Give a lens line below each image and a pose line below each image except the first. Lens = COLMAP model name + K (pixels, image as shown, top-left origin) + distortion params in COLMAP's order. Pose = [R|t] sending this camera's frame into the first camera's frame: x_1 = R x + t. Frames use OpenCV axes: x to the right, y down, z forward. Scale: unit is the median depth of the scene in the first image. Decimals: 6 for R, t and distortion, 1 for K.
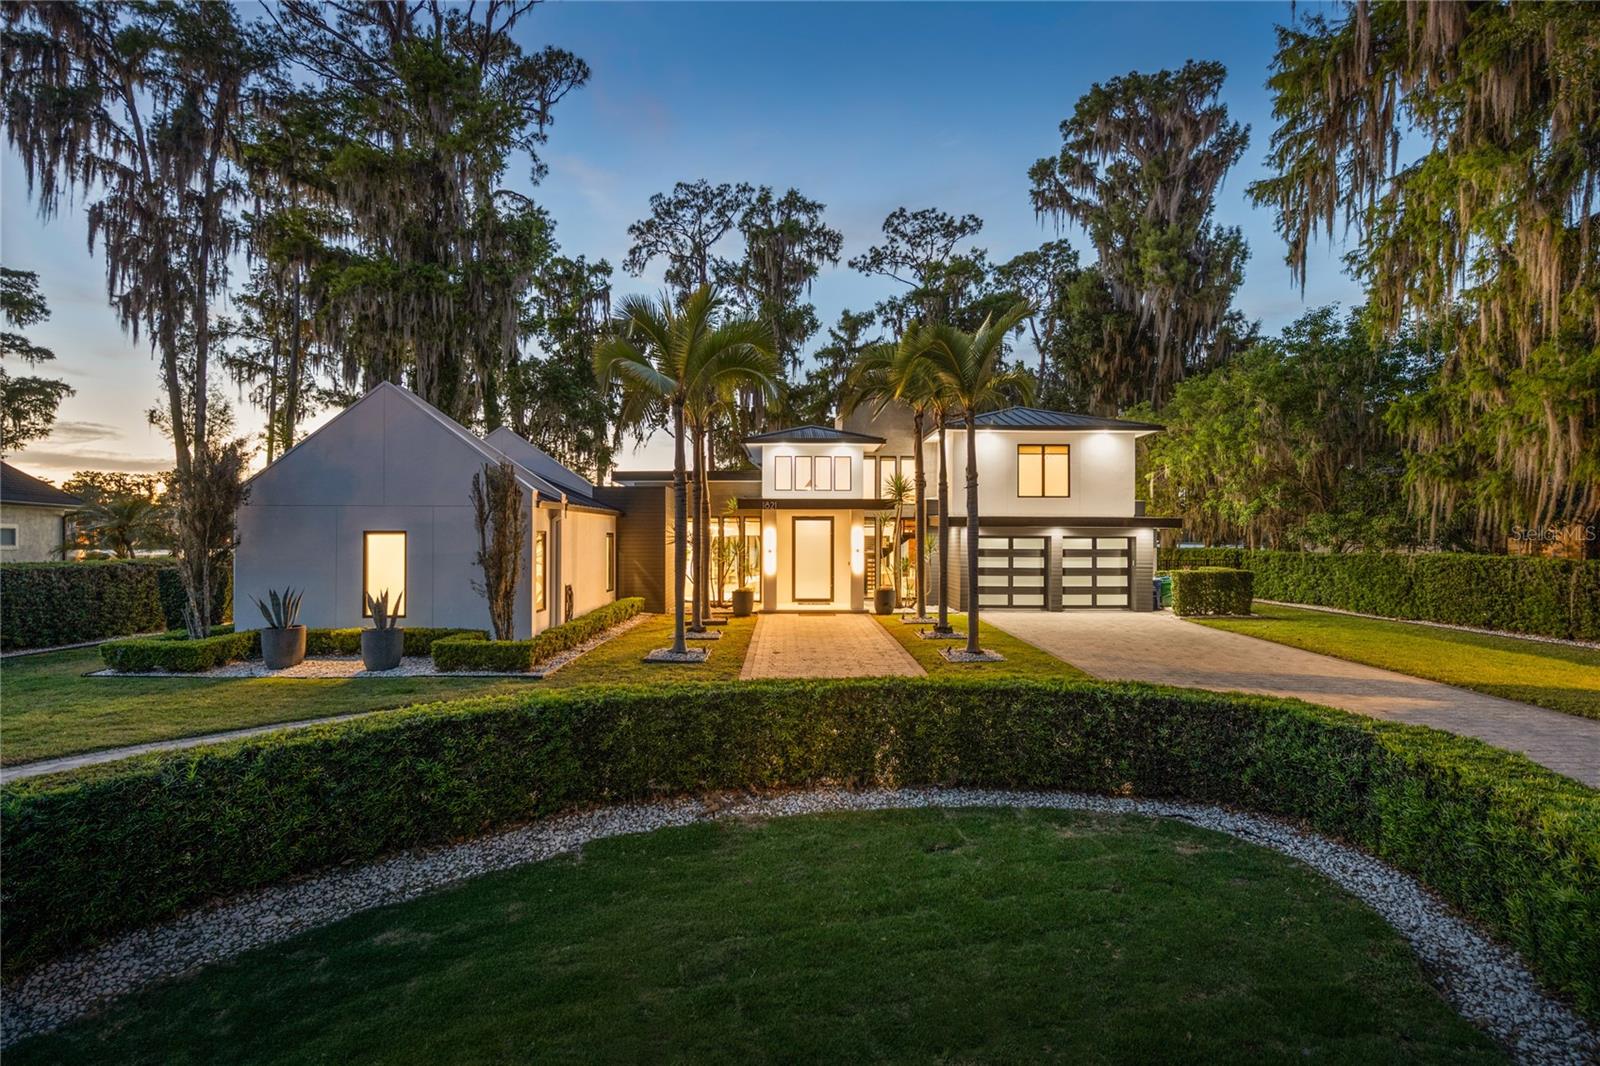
lens RADIAL K [[699.6, 0, 803.3], [0, 699.6, 539.2], [0, 0, 1]] dist [0.000492, -0.001197]
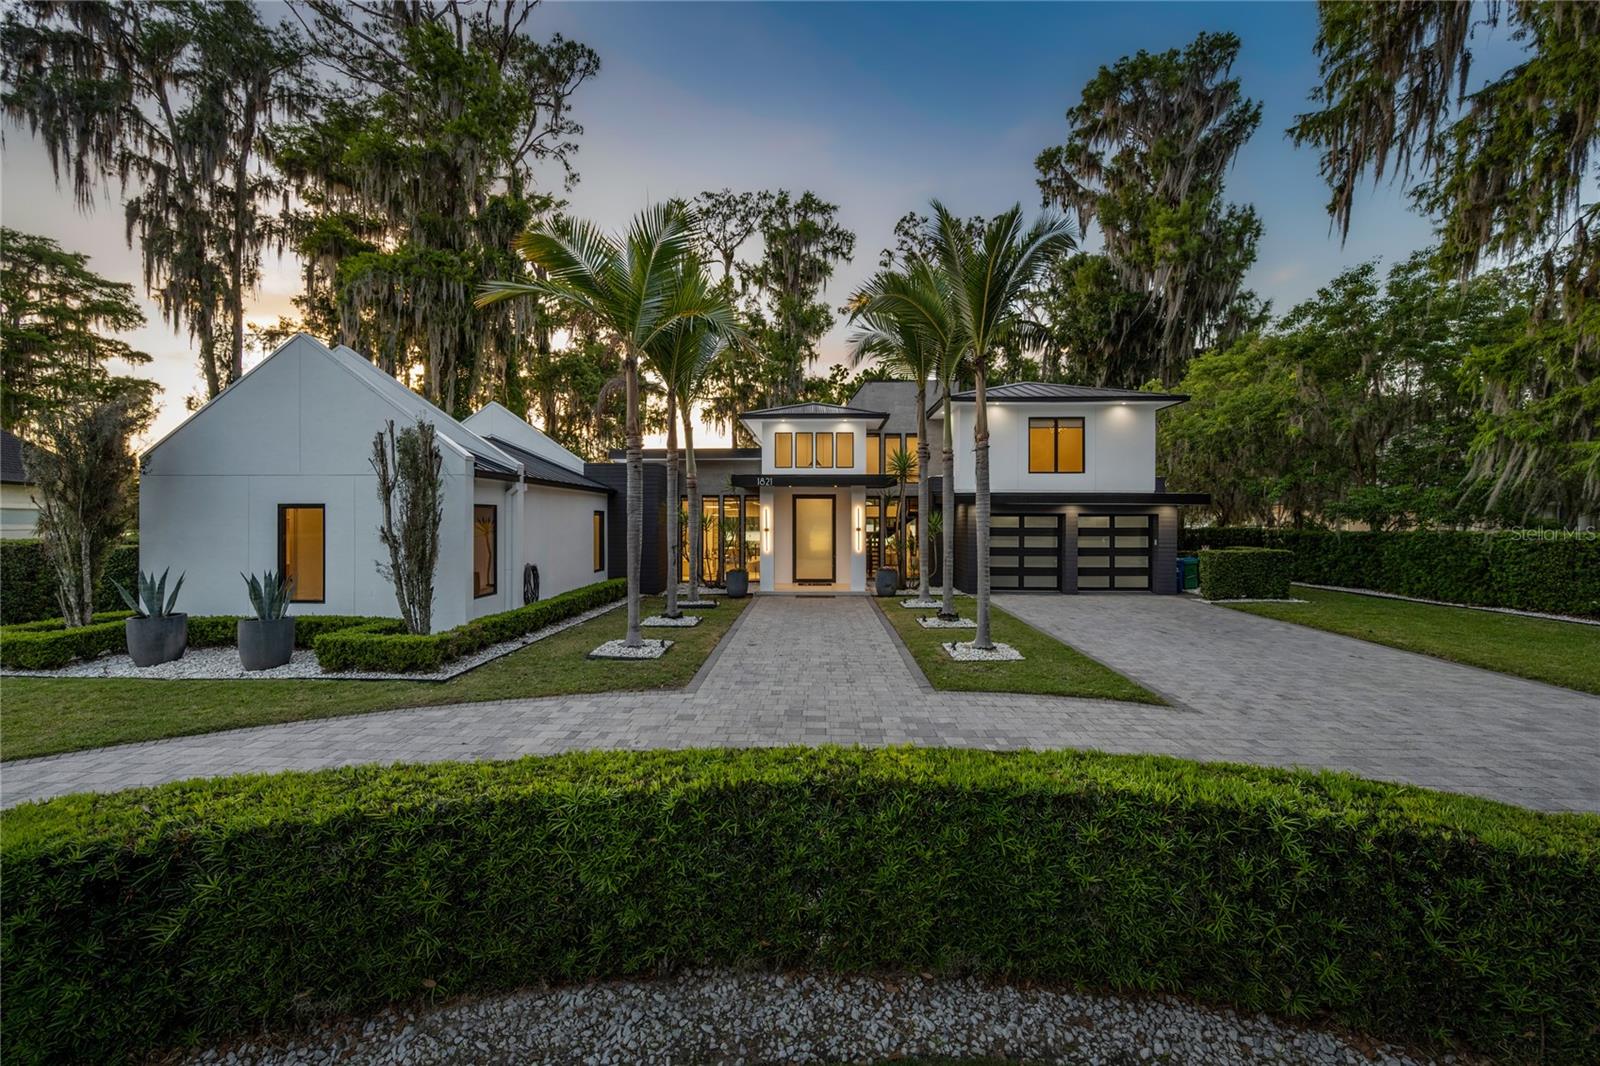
lens RADIAL K [[614.8, 0, 802.1], [0, 614.8, 523.3], [0, 0, 1]] dist [-0.001183, 0.000618]
pose [[0.999103, -0.001105, -0.042321, 0.029989], [0.001106, 0.999999, -0.000004, 0.006741], [0.042321, -0.000043, 0.999104, 0.133819]]
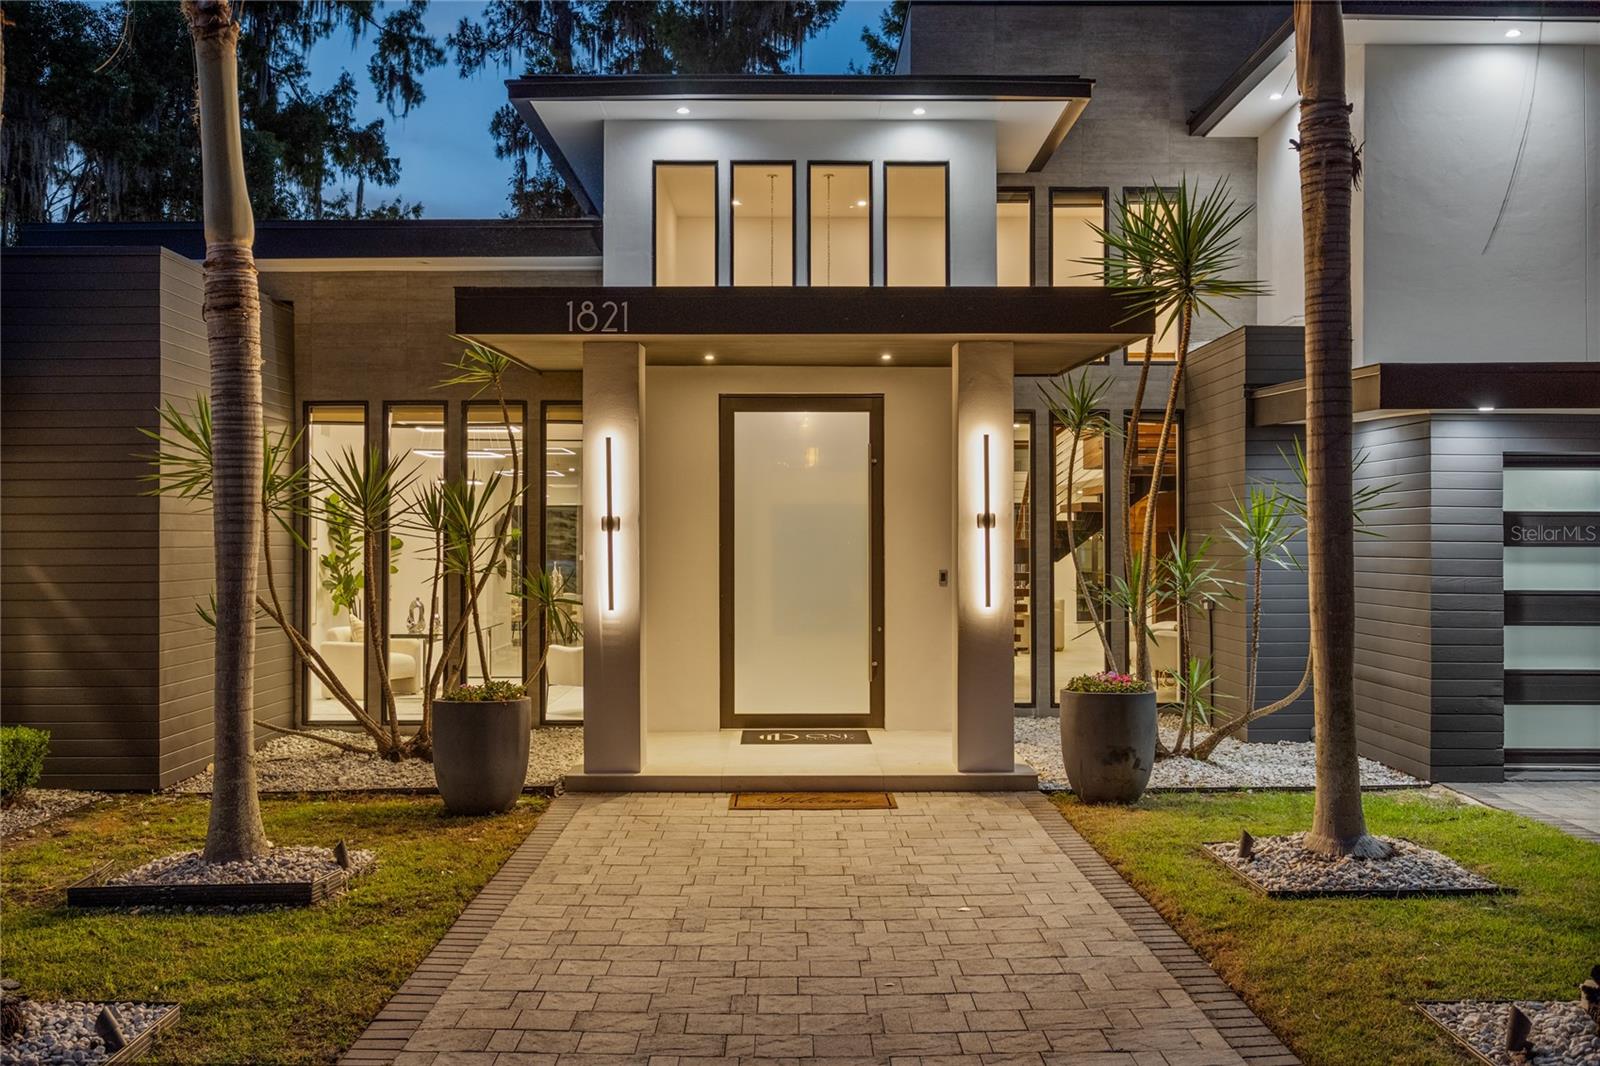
lens RADIAL K [[1370.1, 0, 798.9], [0, 1370.1, 535.1], [0, 0, 1]] dist [0.010318, -0.001306]
pose [[0.999944, -0.000853, -0.010582, 0.016286], [0.000826, 0.999996, -0.002525, 0.018444], [0.010584, 0.002516, 0.999941, 0.449614]]
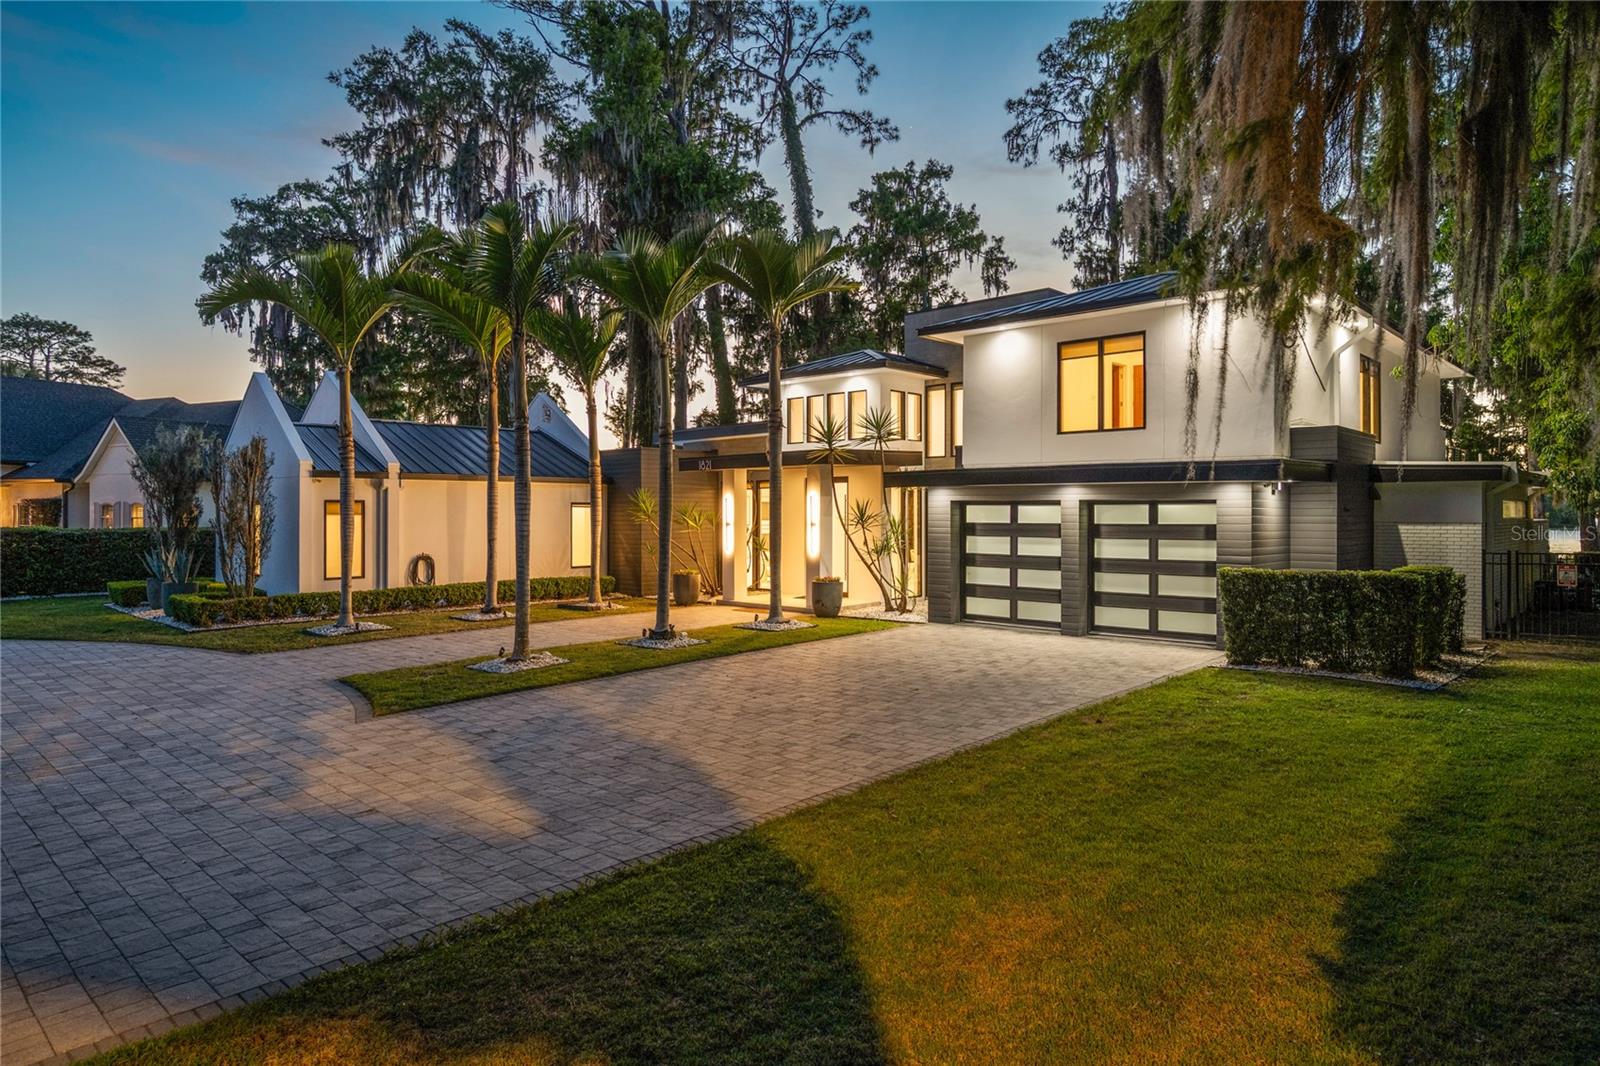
lens RADIAL K [[909.6, 0, 798.9], [0, 909.6, 525.0], [0, 0, 1]] dist [-0.007853, -0.000440]
pose [[0.731655, 0.008342, -0.681624, 0.586792], [-0.001933, 0.999946, 0.010162, 0.006787], [0.681673, -0.006118, 0.731632, 0.267508]]
